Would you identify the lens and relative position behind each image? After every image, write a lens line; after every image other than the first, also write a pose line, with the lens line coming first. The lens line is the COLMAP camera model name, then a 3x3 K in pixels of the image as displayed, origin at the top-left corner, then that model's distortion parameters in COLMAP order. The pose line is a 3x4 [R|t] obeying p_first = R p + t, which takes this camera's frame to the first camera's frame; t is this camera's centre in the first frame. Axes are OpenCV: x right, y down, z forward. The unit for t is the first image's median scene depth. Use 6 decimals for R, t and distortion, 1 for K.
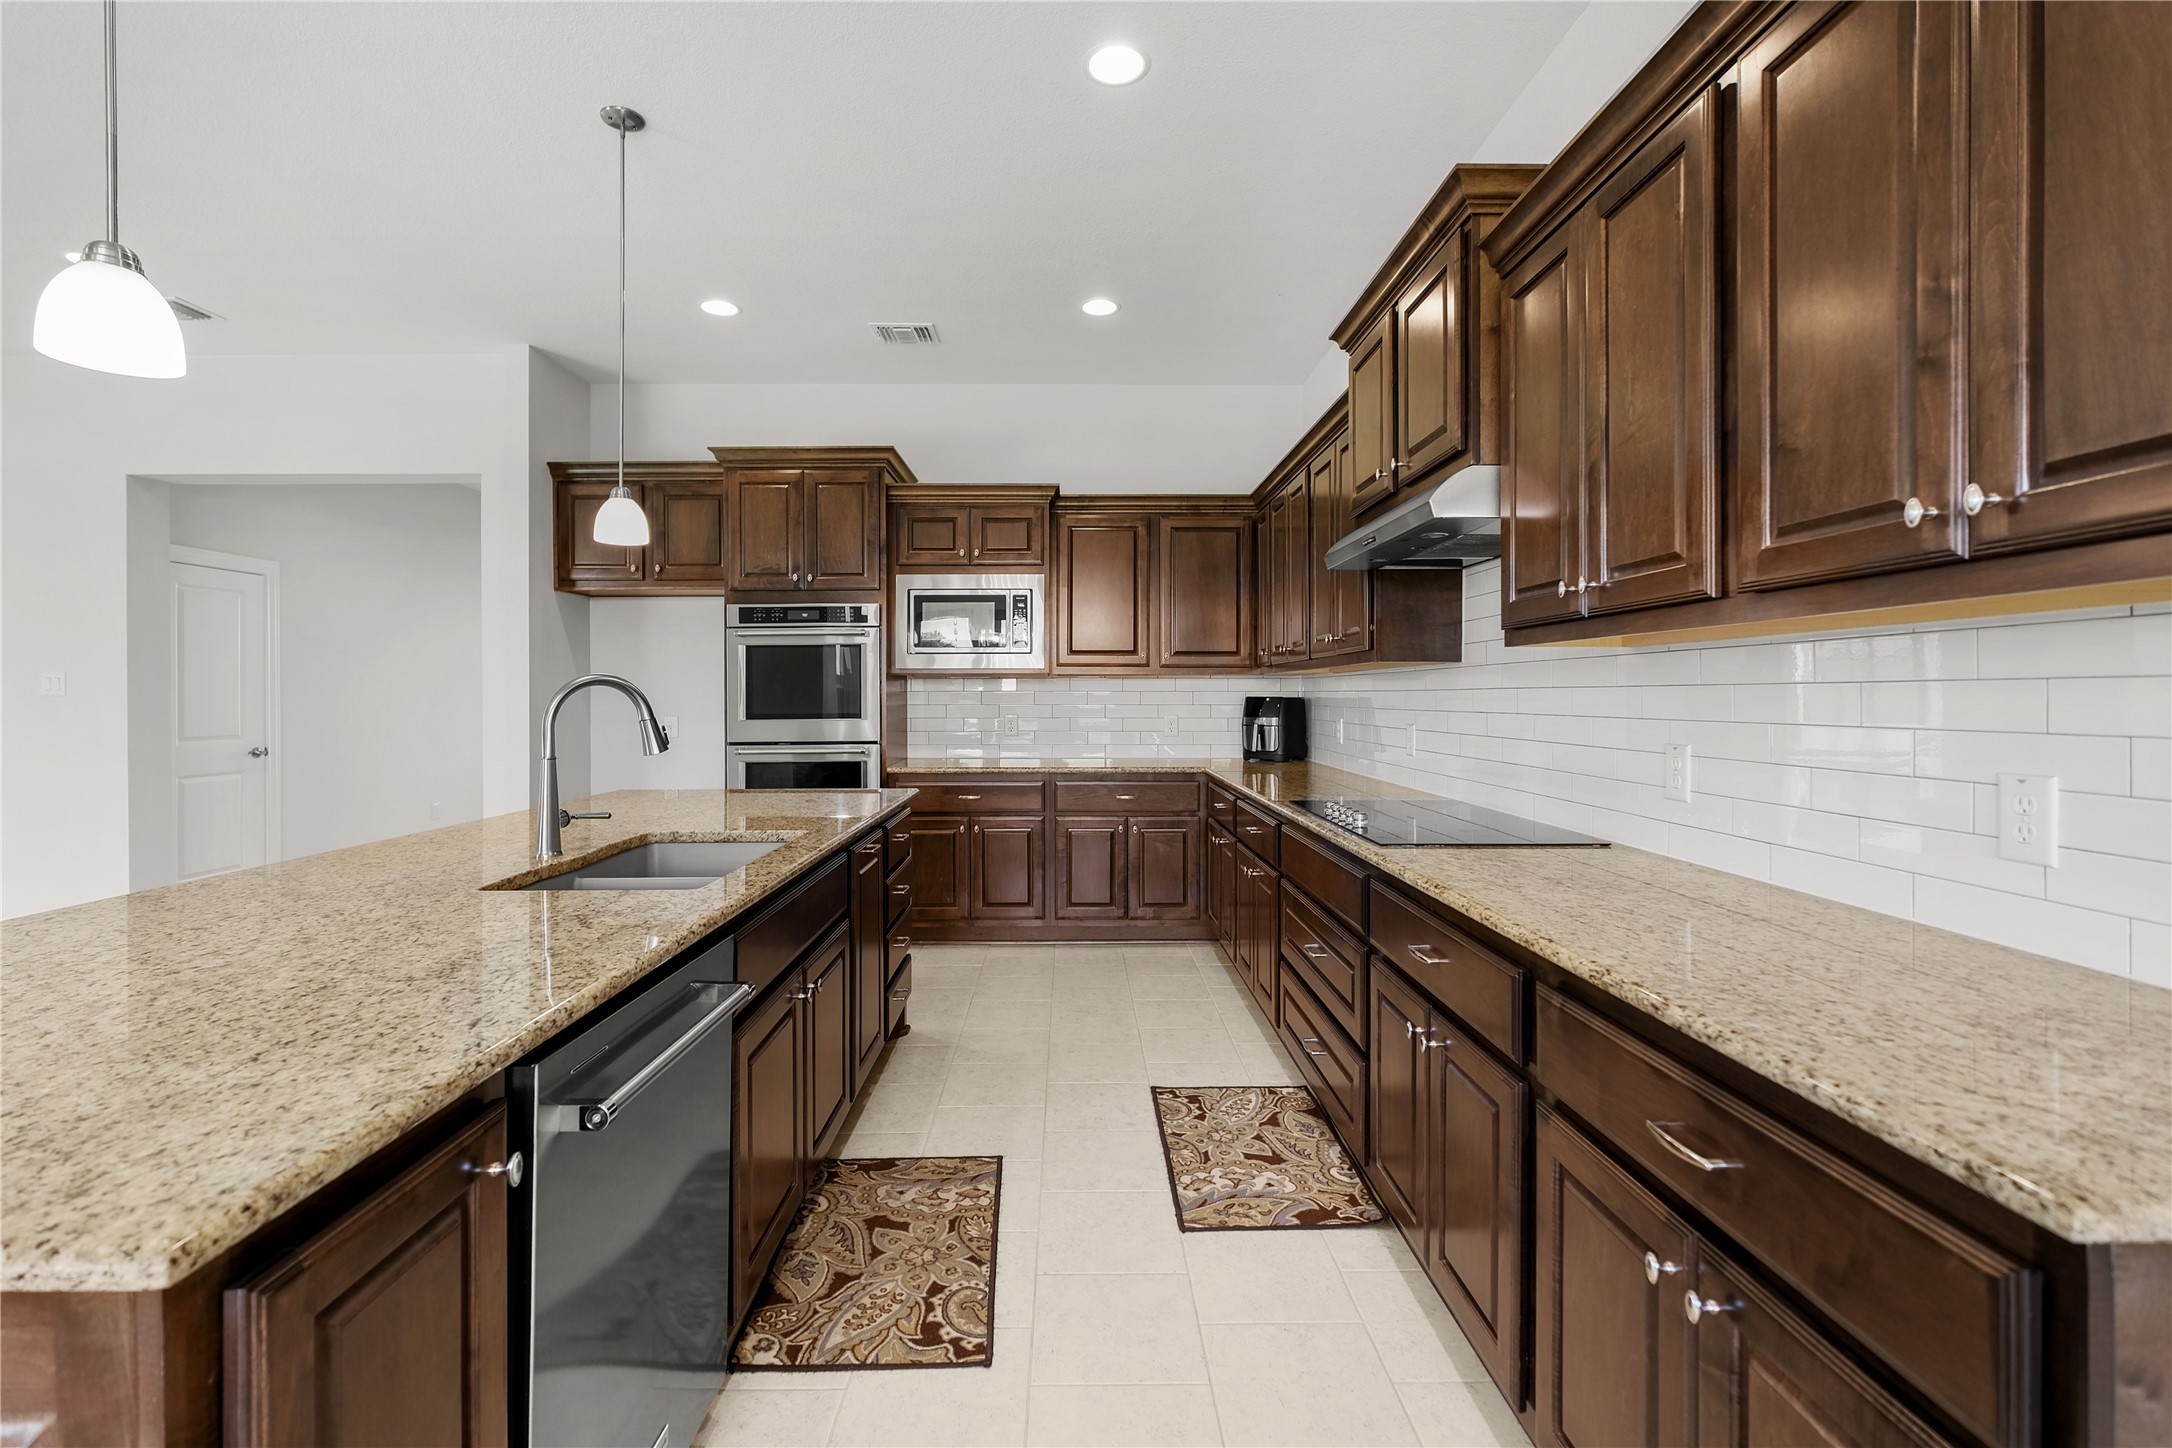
lens RADIAL K [[947.7, 0, 1075.8], [0, 947.7, 691.8], [0, 0, 1]] dist [-0.000502, -0.000100]
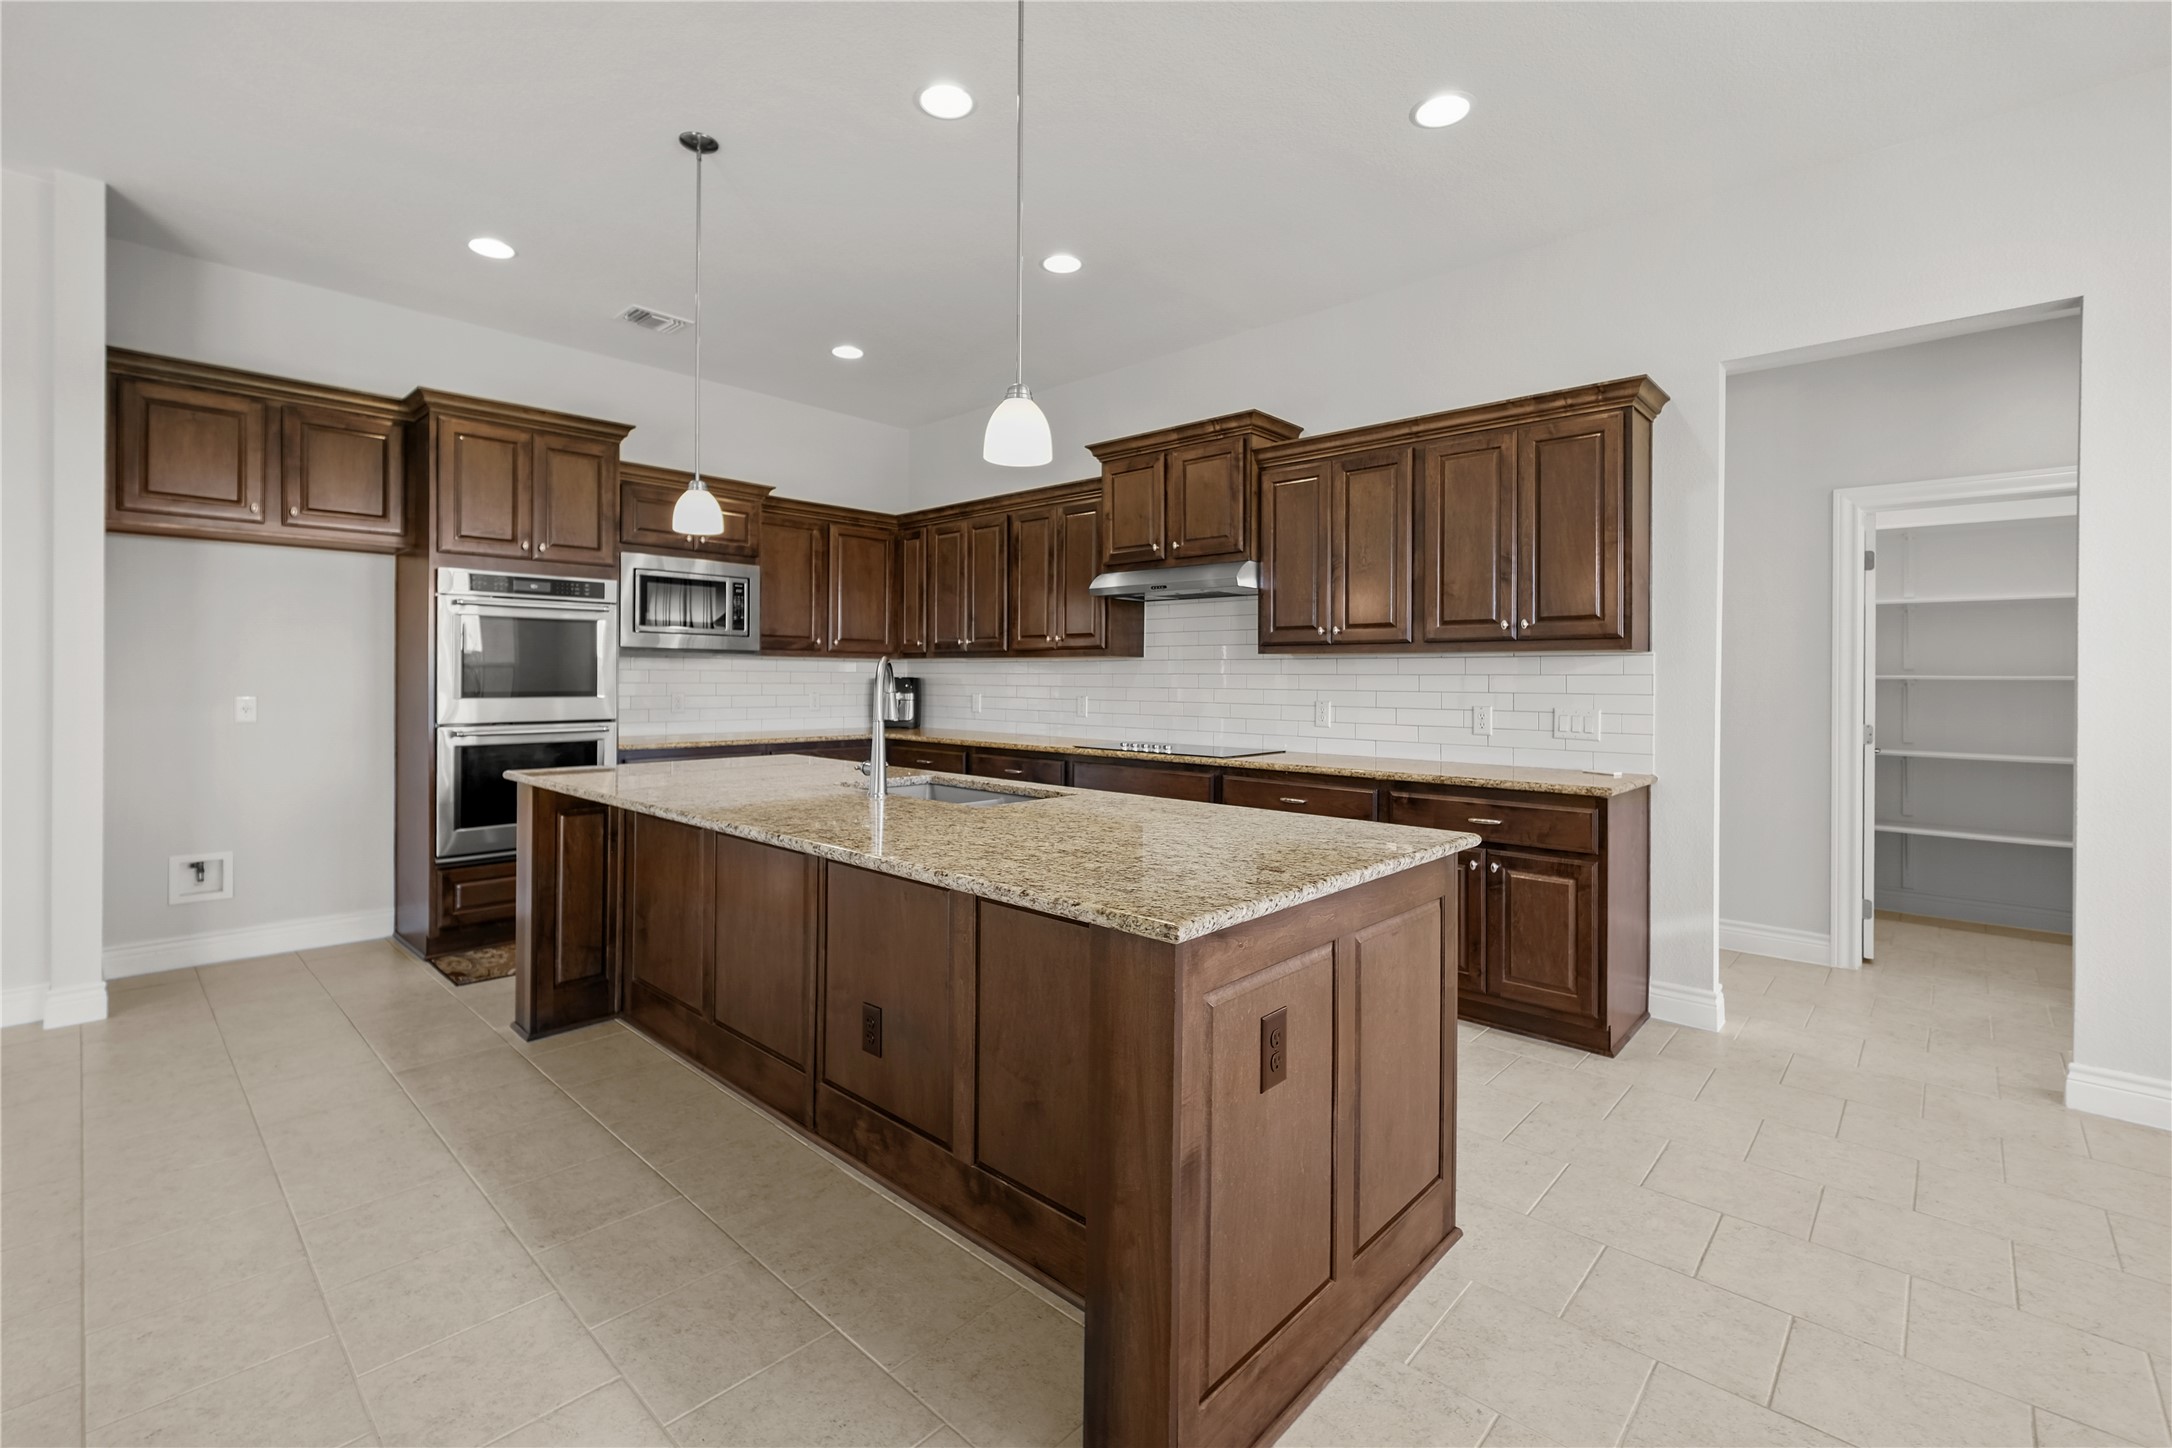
lens RADIAL K [[939.5, 0, 1087.7], [0, 939.5, 678.8], [0, 0, 1]] dist [-0.002457, -0.000466]
pose [[0.681729, 0.006298, 0.731577, -0.595807], [-0.011901, 0.999926, 0.002482, 0.002019], [-0.731508, -0.010398, 0.681754, -0.039590]]
